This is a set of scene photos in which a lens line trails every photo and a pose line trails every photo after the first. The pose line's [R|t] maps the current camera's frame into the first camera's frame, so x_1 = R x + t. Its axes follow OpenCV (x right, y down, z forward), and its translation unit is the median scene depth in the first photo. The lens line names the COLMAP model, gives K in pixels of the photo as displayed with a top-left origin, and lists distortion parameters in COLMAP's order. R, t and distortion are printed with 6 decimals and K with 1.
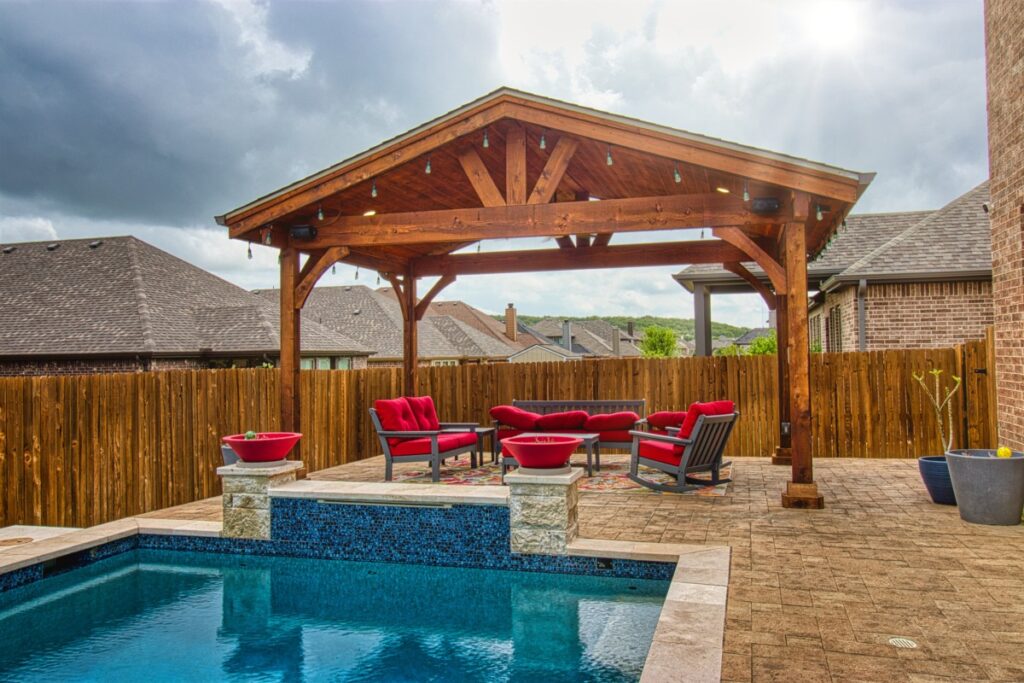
lens RADIAL K [[803.6, 0, 514.3], [0, 803.6, 328.7], [0, 0, 1]] dist [0.016374, -0.007892]
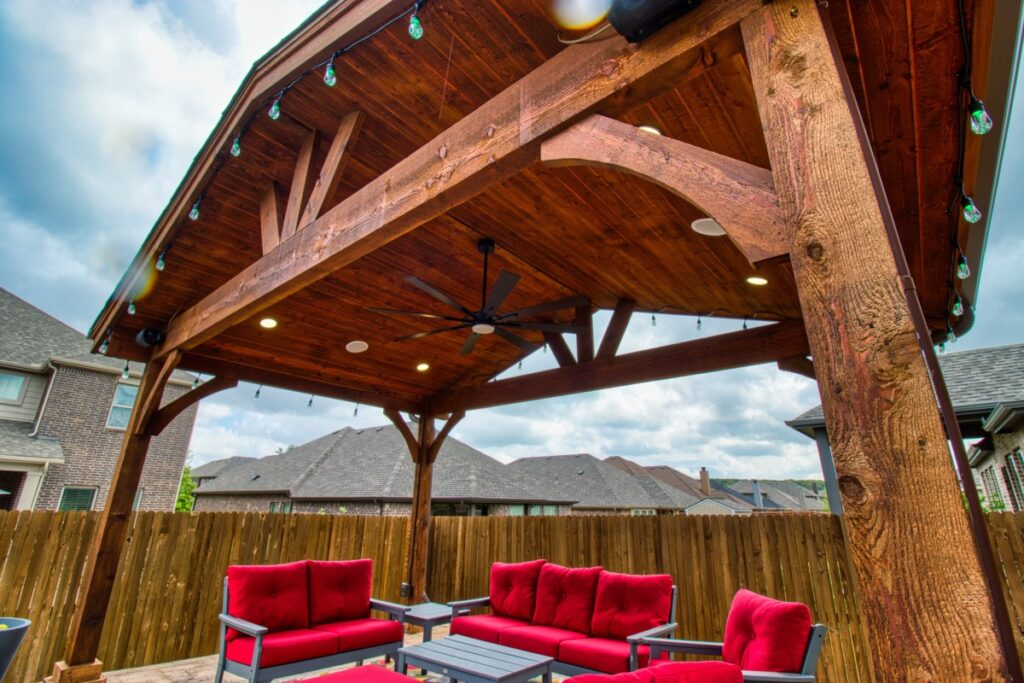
lens RADIAL K [[473.4, 0, 512.6], [0, 473.4, 330.0], [0, 0, 1]] dist [0.003008, -0.015144]
pose [[0.915512, -0.115301, -0.385413, 0.272900], [-0.011834, 0.949913, -0.312290, 0.019218], [0.402116, 0.290466, 0.868293, 0.740433]]
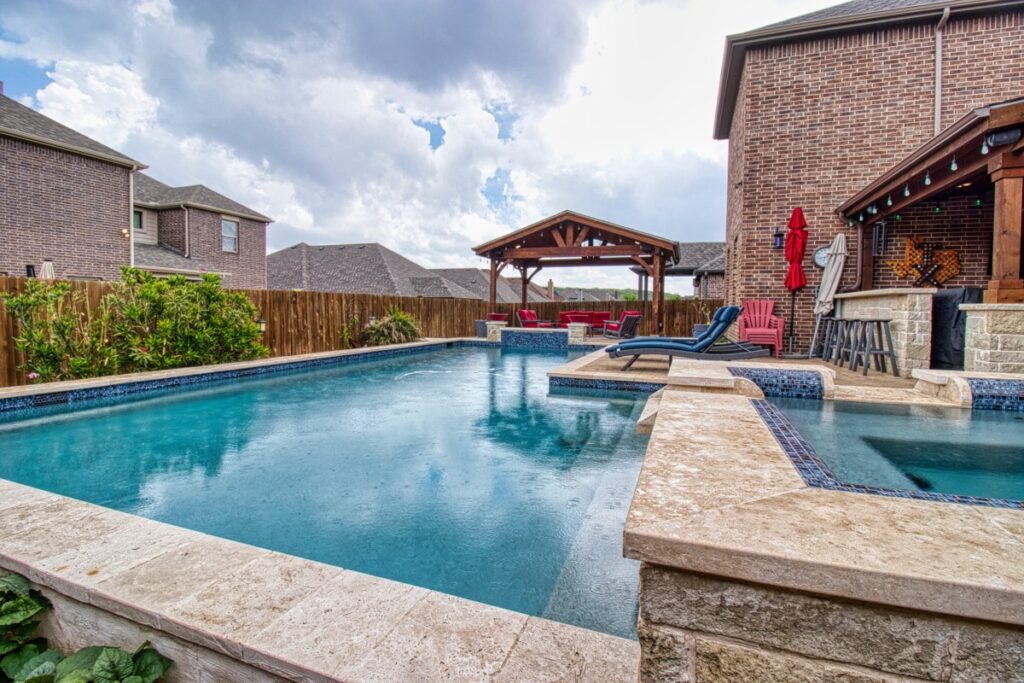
lens RADIAL K [[473.4, 0, 512.6], [0, 473.4, 330.0], [0, 0, 1]] dist [0.003008, -0.015144]
pose [[0.996877, 0.029947, -0.073072, -0.070676], [-0.024291, 0.996727, 0.077106, 0.031612], [0.075142, -0.075091, 0.994342, -0.834457]]
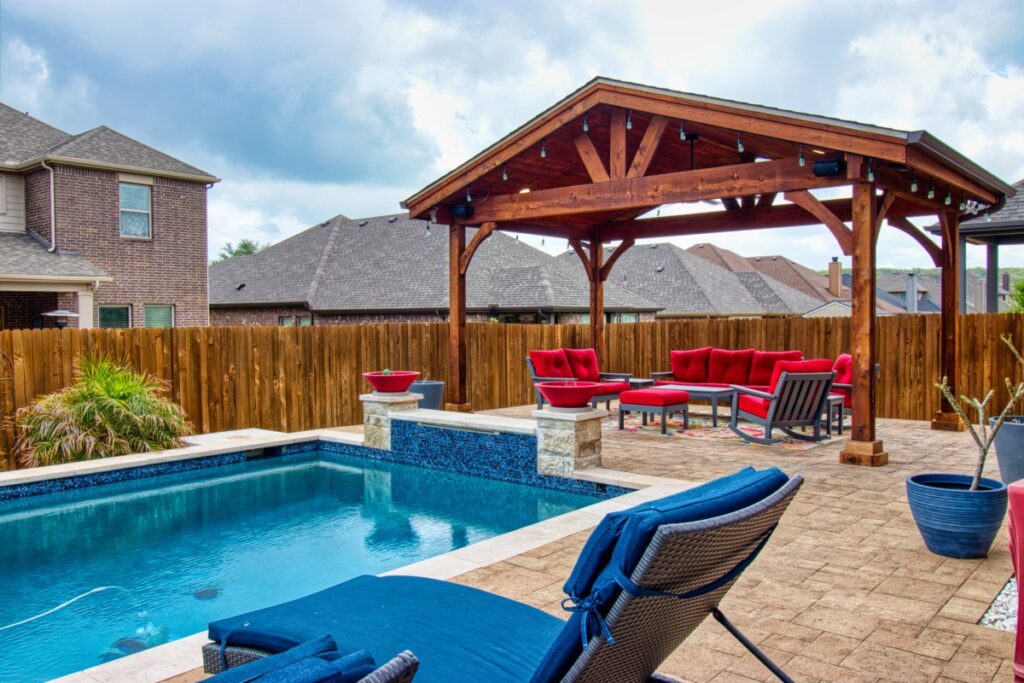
lens RADIAL K [[803.0, 0, 513.7], [0, 803.0, 327.8], [0, 0, 1]] dist [0.015003, -0.005482]
pose [[0.911100, 0.015086, -0.411910, 0.318920], [0.007223, 0.998592, 0.052548, -0.006929], [0.412123, -0.050852, 0.909708, -0.086865]]
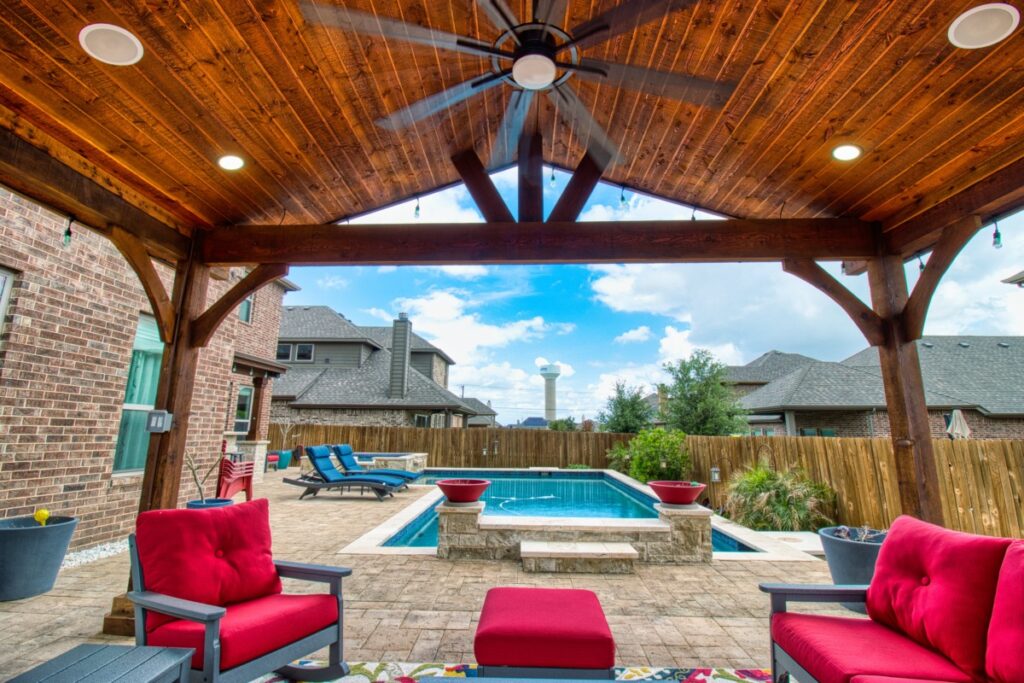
lens RADIAL K [[473.4, 0, 512.6], [0, 473.4, 330.0], [0, 0, 1]] dist [0.003008, -0.015144]
pose [[-0.967730, -0.046464, -0.247667, 0.123225], [0.014253, 0.971187, -0.237892, 0.052998], [0.251585, -0.233745, -0.939185, 1.340940]]
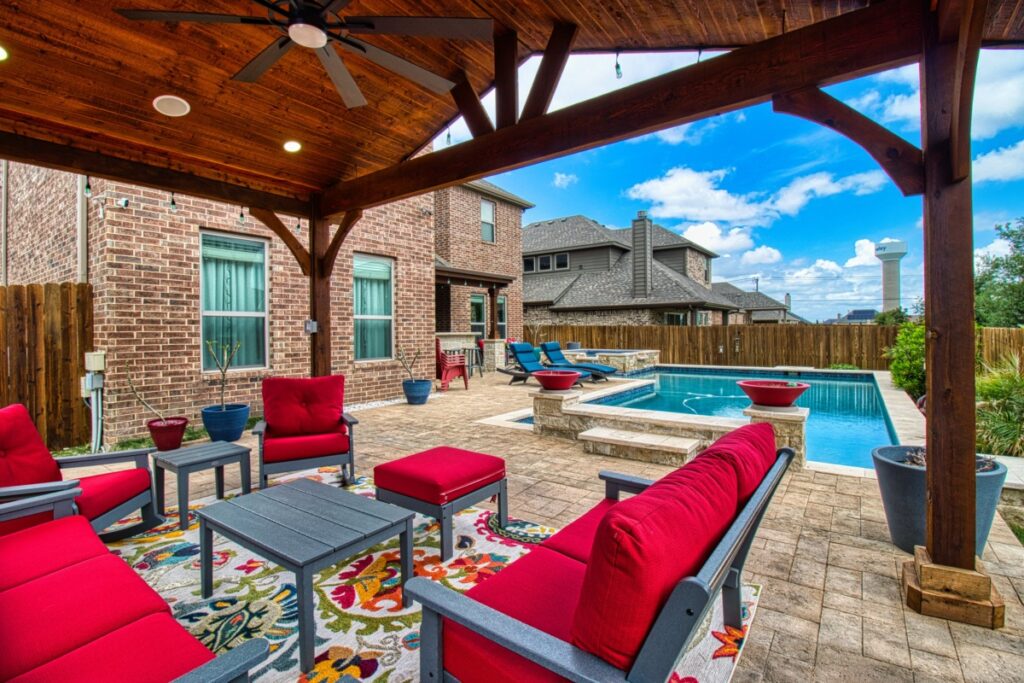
lens RADIAL K [[473.4, 0, 512.6], [0, 473.4, 330.0], [0, 0, 1]] dist [0.003008, -0.015144]
pose [[-0.938502, 0.024528, 0.344400, -0.154511], [0.012172, 0.999204, -0.037993, 0.060401], [-0.345058, -0.031464, -0.938054, 1.369396]]
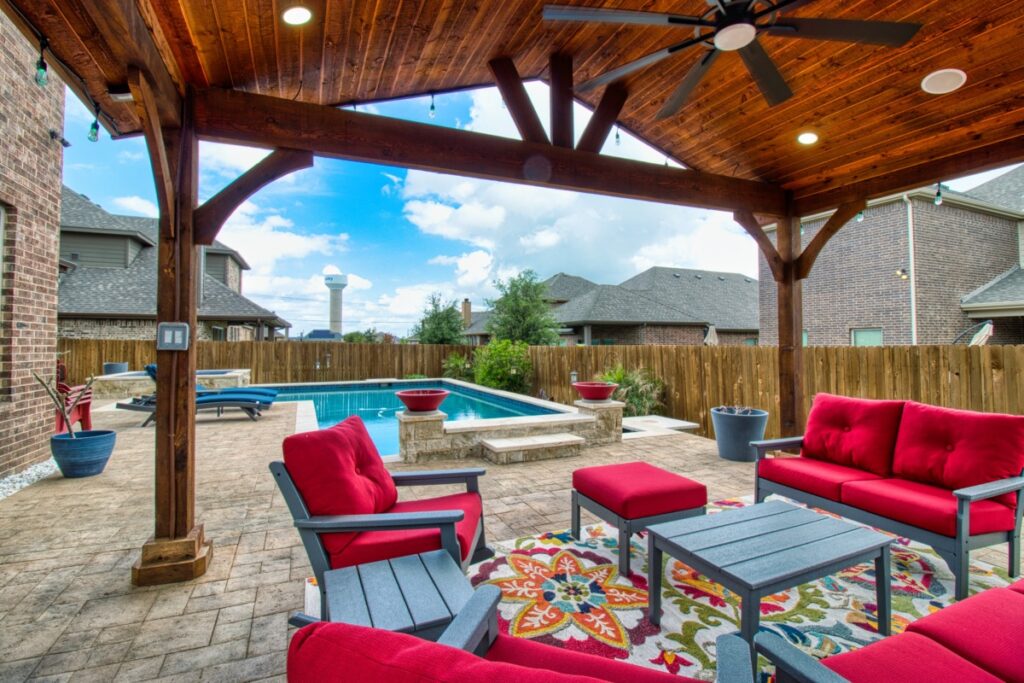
lens RADIAL K [[473.4, 0, 512.6], [0, 473.4, 330.0], [0, 0, 1]] dist [0.003008, -0.015144]
pose [[-0.766919, -0.001146, -0.641742, 0.336663], [0.036740, 0.998280, -0.045689, 0.047773], [0.640691, -0.058618, -0.765558, 1.265715]]
